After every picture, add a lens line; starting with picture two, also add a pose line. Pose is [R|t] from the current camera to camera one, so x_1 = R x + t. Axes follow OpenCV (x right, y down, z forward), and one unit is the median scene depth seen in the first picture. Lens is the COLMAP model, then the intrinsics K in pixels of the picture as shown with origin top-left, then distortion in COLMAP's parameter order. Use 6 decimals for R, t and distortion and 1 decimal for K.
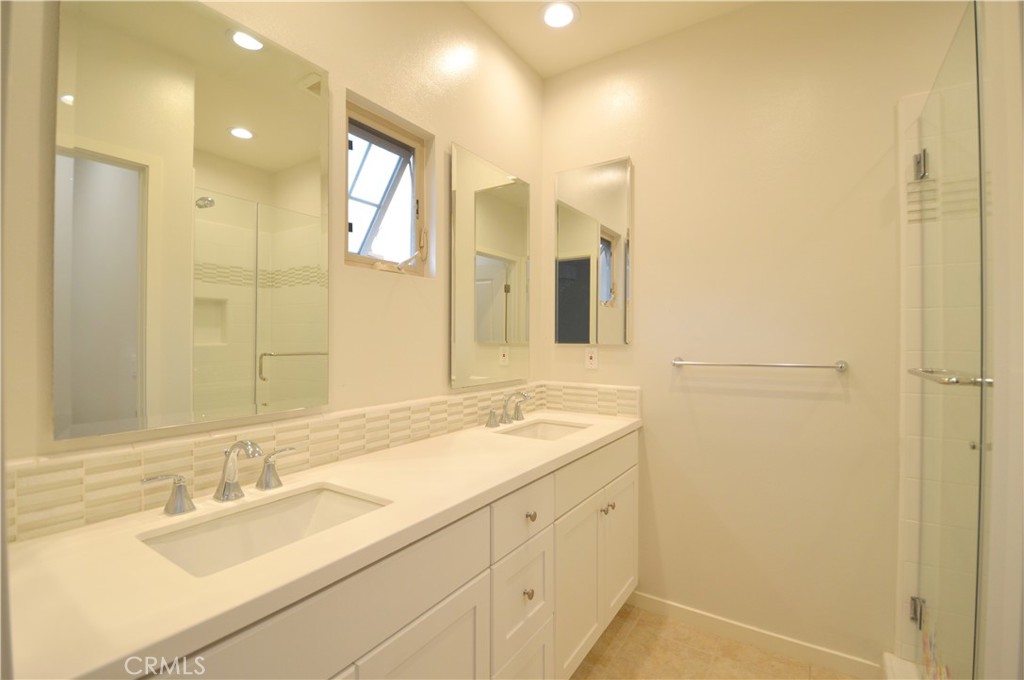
lens RADIAL K [[456.9, 0, 510.7], [0, 456.9, 339.9], [0, 0, 1]] dist [-0.007683, -0.003716]
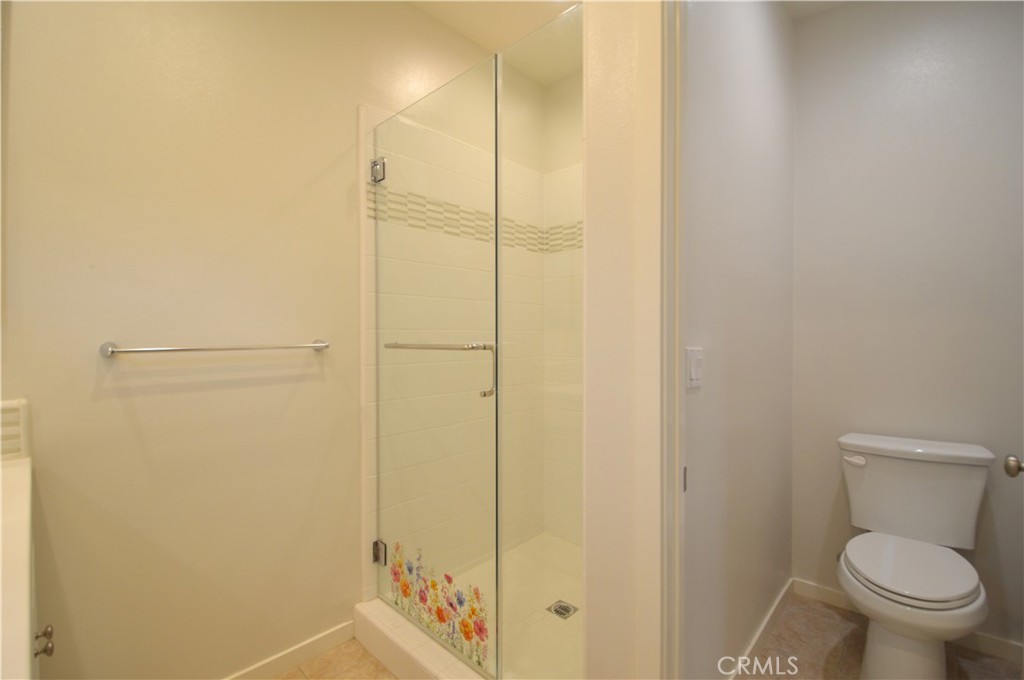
lens RADIAL K [[456.9, 0, 513.5], [0, 456.9, 334.9], [0, 0, 1]] dist [-0.007683, -0.003716]
pose [[0.162600, -0.005484, 0.986677, -0.181427], [0.004318, 0.999979, 0.004846, 0.031011], [-0.986683, 0.003473, 0.162620, 0.407802]]
